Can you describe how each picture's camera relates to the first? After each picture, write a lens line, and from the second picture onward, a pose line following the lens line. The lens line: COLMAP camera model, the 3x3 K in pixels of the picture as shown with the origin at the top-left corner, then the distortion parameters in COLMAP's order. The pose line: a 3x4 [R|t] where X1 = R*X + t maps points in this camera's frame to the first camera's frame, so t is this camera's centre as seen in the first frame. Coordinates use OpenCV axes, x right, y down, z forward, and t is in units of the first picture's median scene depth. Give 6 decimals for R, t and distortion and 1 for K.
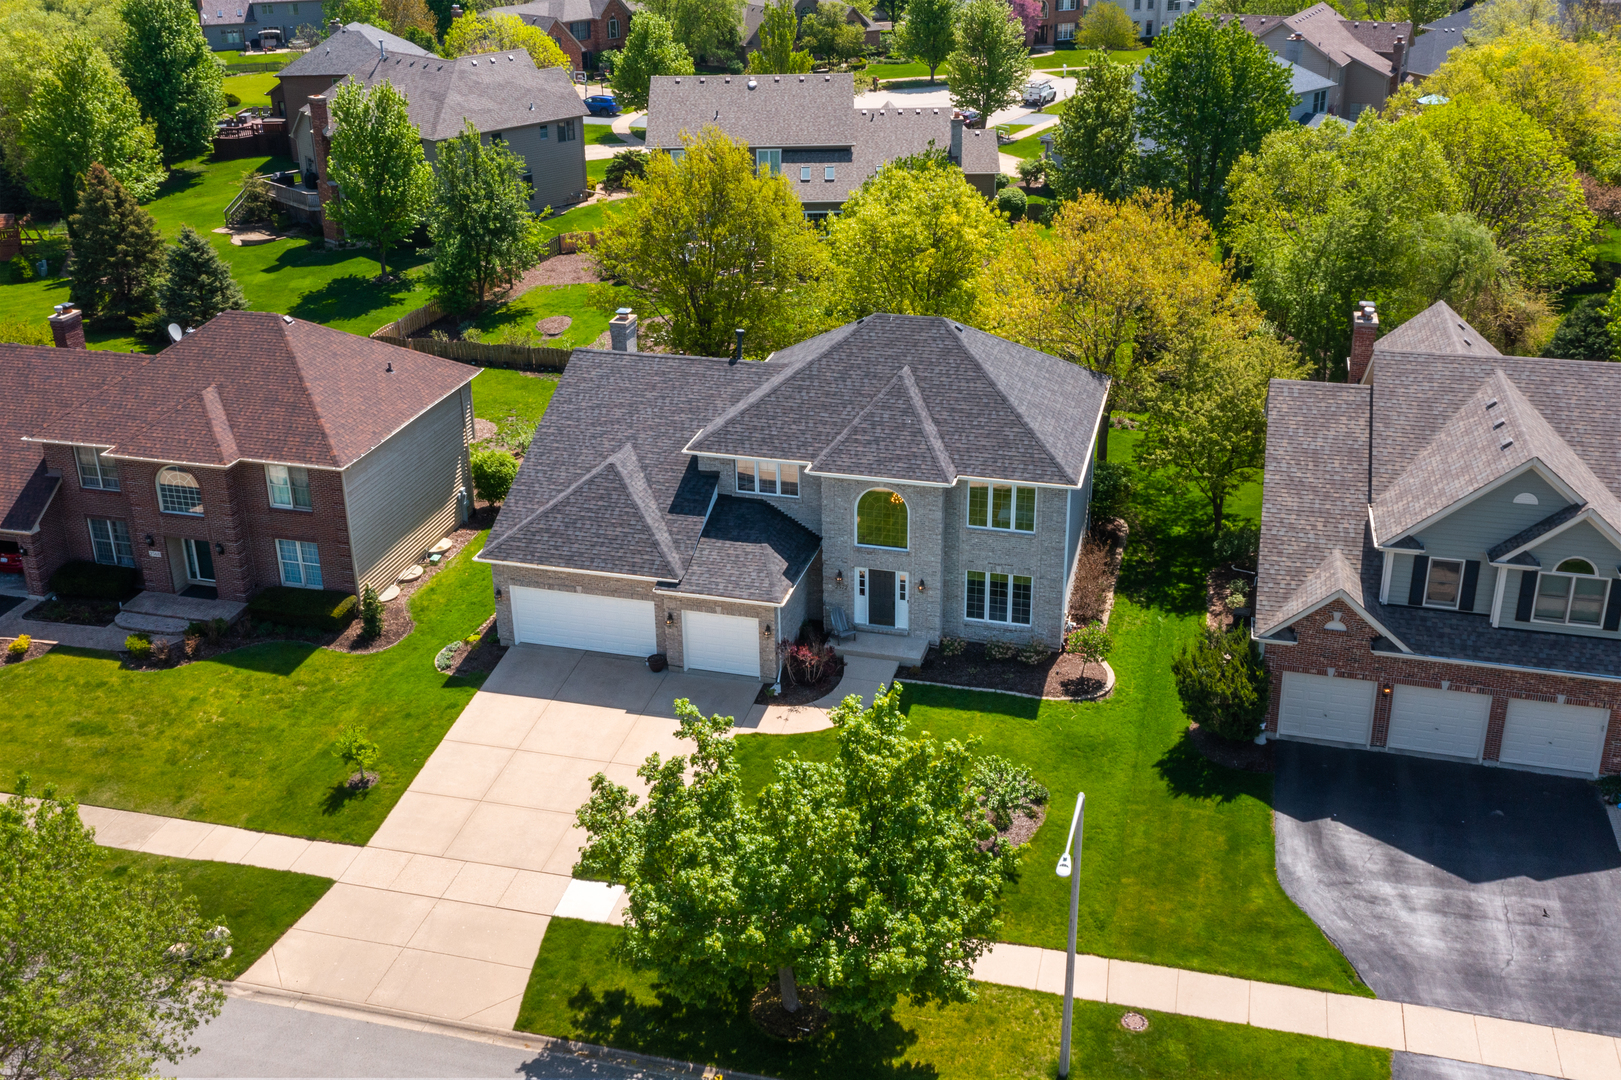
lens RADIAL K [[1627.7, 0, 815.4], [0, 1627.7, 458.9], [0, 0, 1]] dist [-0.003853, 0.000558]
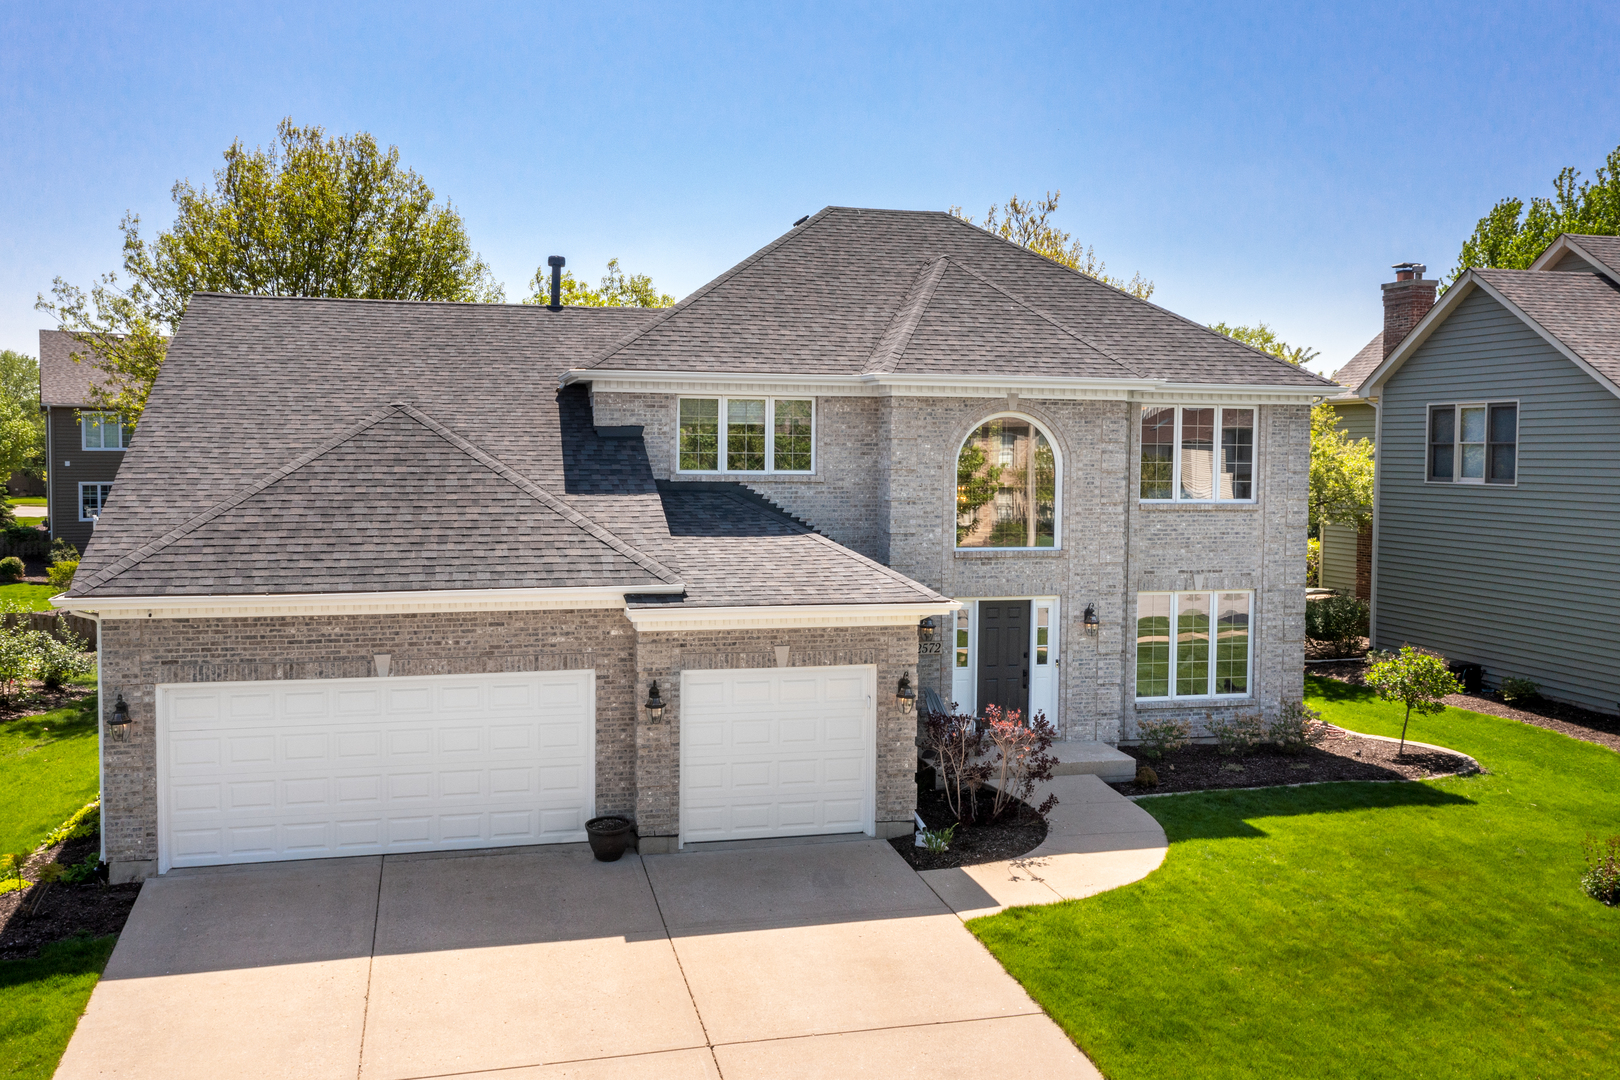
lens RADIAL K [[1418.6, 0, 810.0], [0, 1418.6, 540.0], [0, 0, 1]] dist [0.001595, 0.002105]
pose [[0.868896, -0.012969, 0.494825, -0.220650], [0.168925, 0.947413, -0.271795, 0.158144], [-0.465279, 0.319750, 0.825394, 0.681814]]
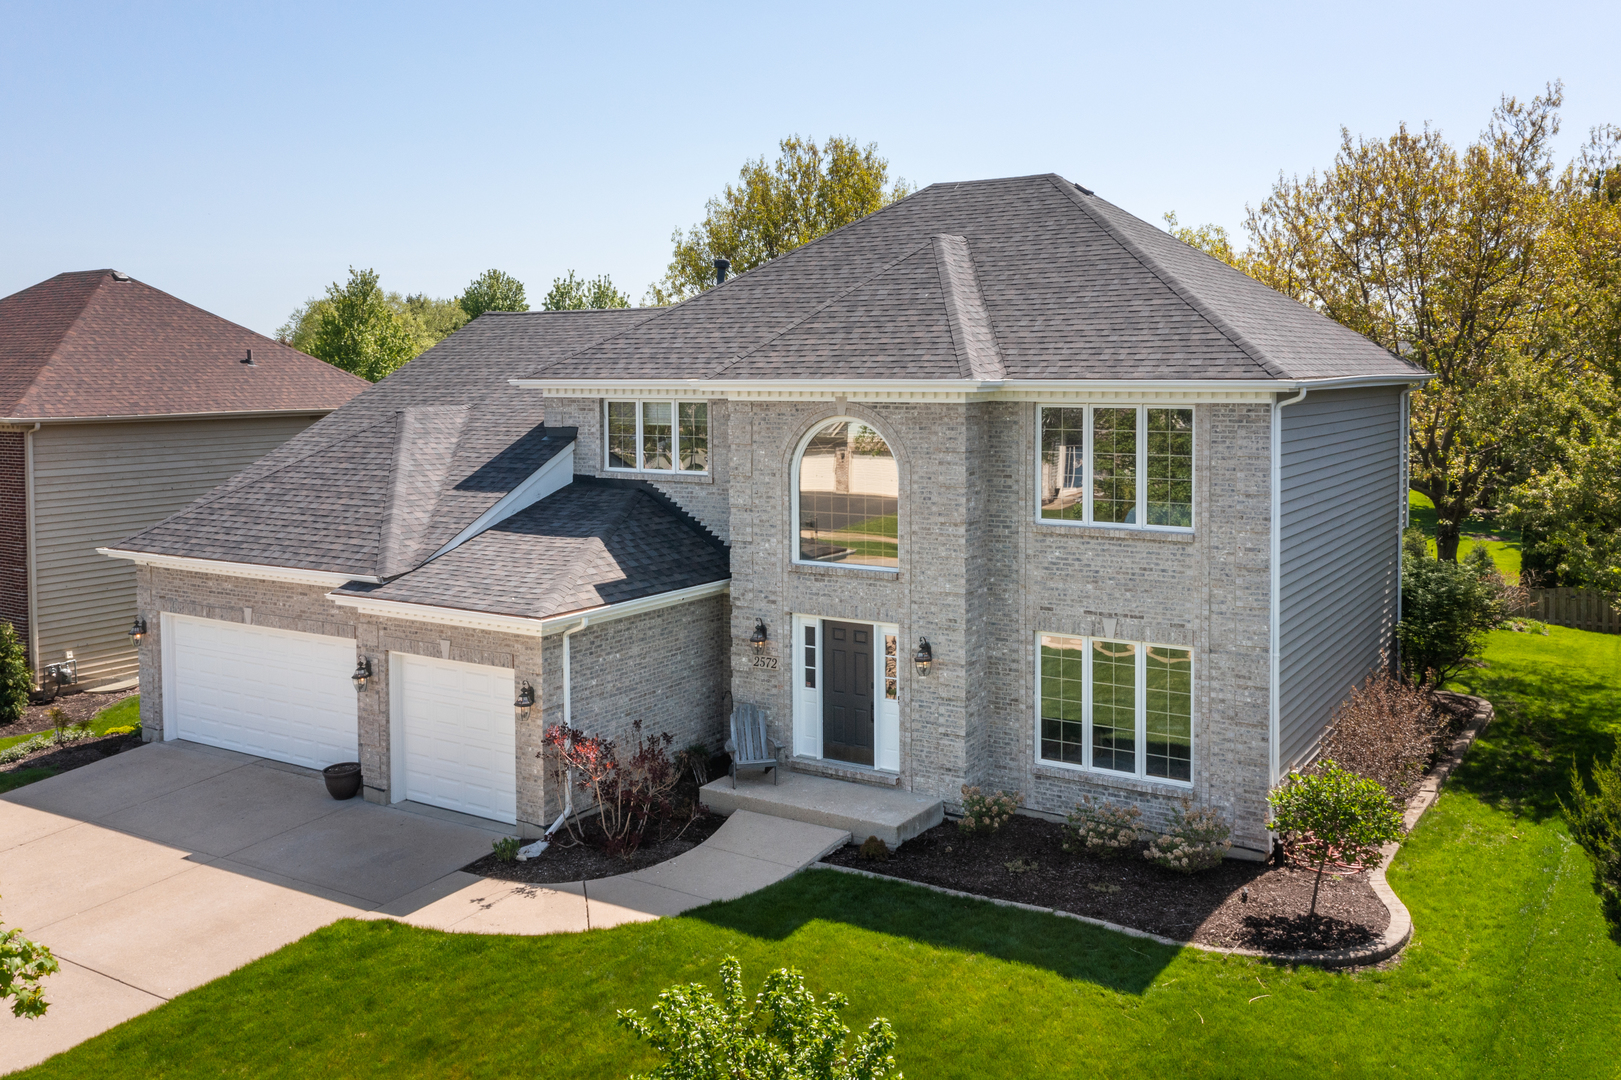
lens RADIAL K [[1407.7, 0, 815.6], [0, 1407.7, 434.2], [0, 0, 1]] dist [0.000154, 0.000441]
pose [[0.953685, 0.020506, -0.300106, 0.148009], [-0.118366, 0.942770, -0.311727, 0.142006], [0.276539, 0.332812, 0.901533, 0.645040]]
